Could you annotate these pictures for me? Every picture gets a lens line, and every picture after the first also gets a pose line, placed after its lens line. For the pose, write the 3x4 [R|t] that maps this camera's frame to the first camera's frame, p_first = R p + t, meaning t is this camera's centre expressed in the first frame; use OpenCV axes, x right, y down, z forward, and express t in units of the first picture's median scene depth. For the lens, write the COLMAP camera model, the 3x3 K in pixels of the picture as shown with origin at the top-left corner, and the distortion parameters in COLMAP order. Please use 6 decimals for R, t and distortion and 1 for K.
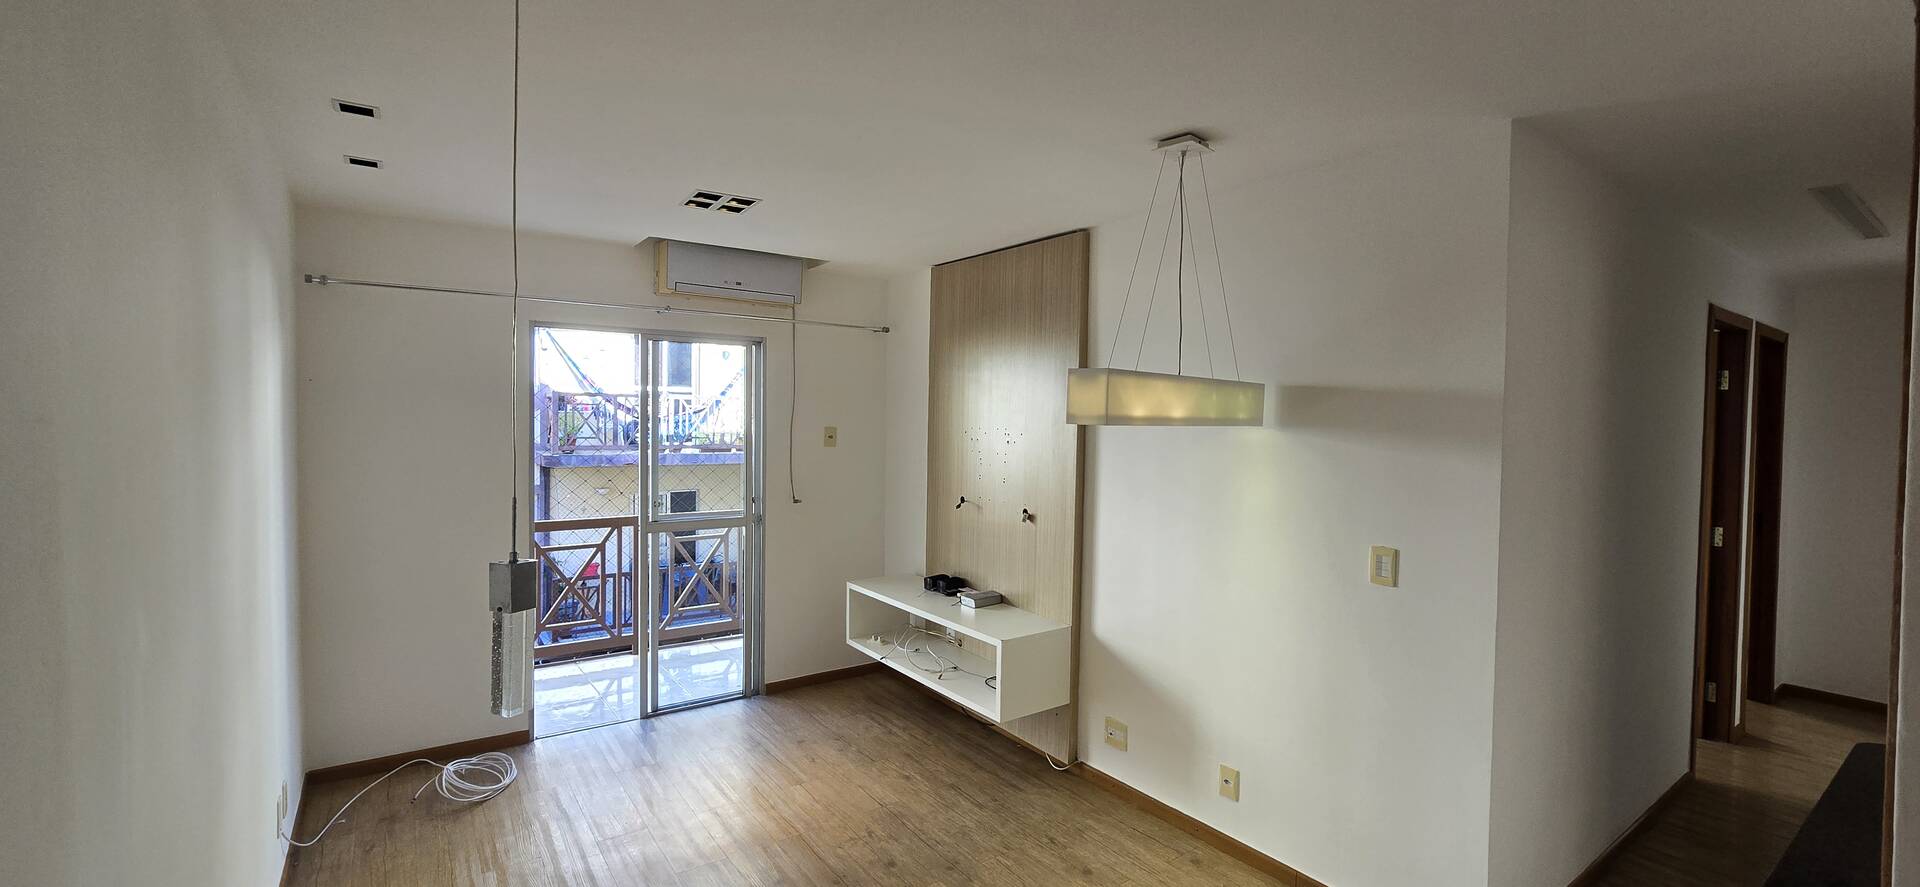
lens RADIAL K [[791.6, 0, 967.3], [0, 791.6, 441.9], [0, 0, 1]] dist [-0.013209, -0.000989]
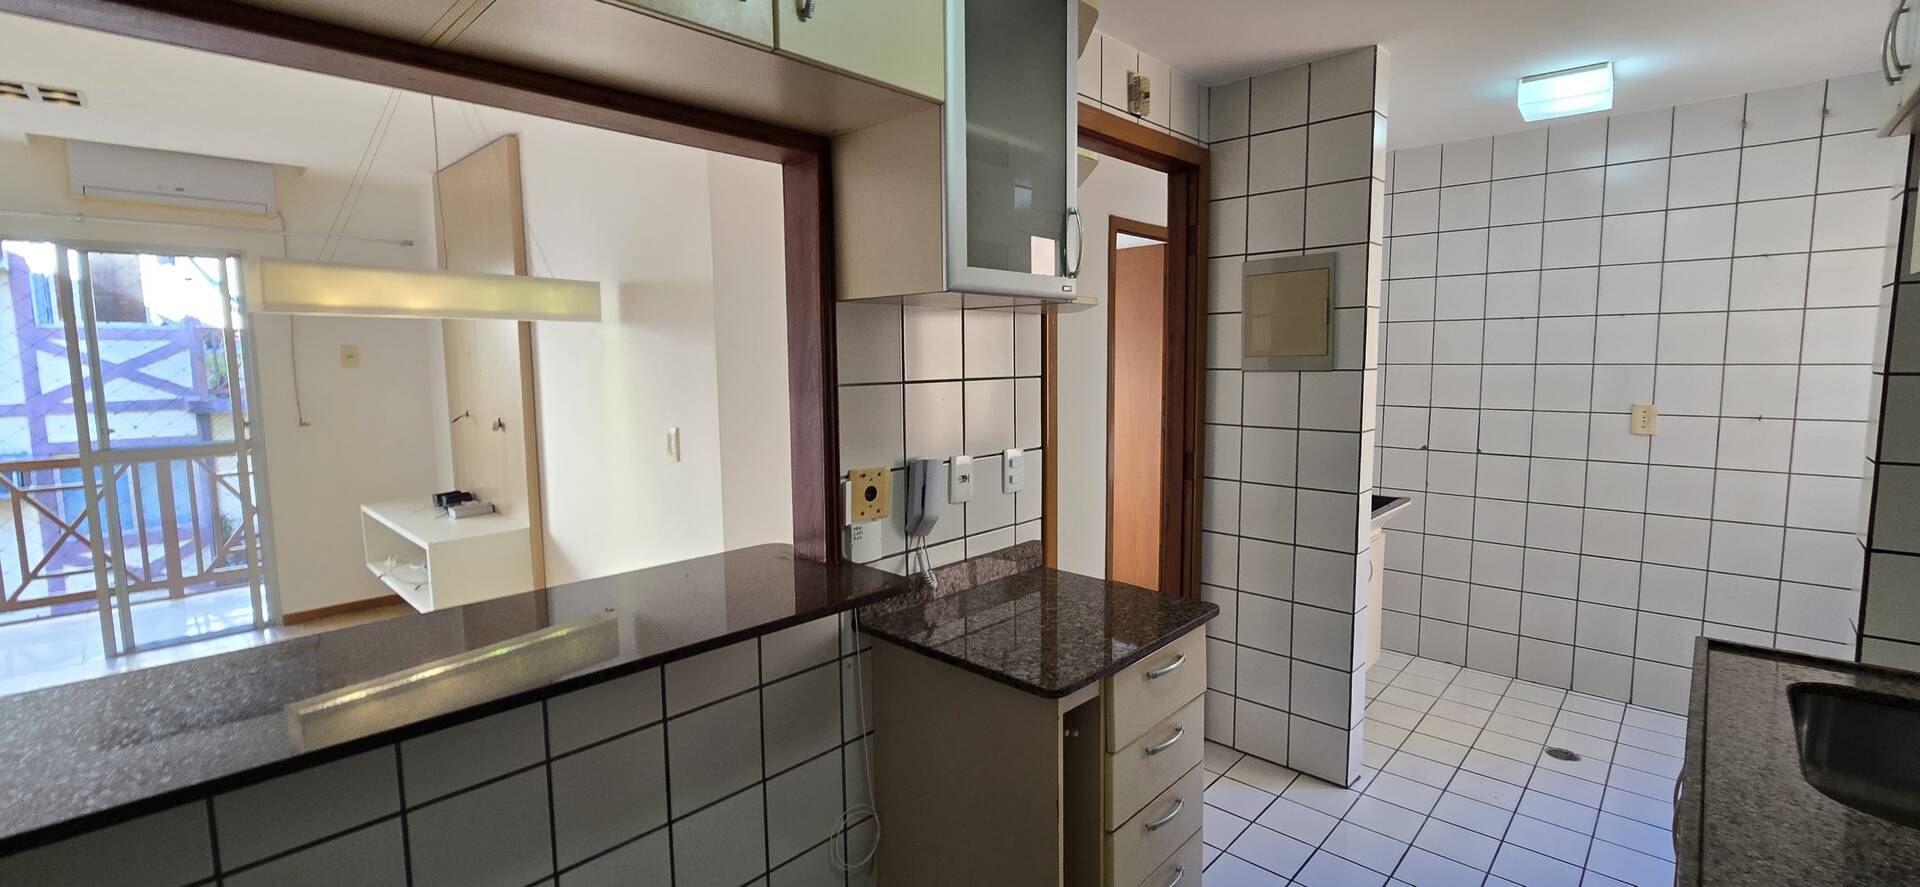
lens RADIAL K [[791.6, 0, 969.9], [0, 791.6, 428.3], [0, 0, 1]] dist [-0.013209, -0.000989]
pose [[0.977128, -0.043097, 0.208241, 0.410668], [0.029027, 0.997114, 0.070155, 0.040892], [-0.210664, -0.062506, 0.975558, -0.096882]]
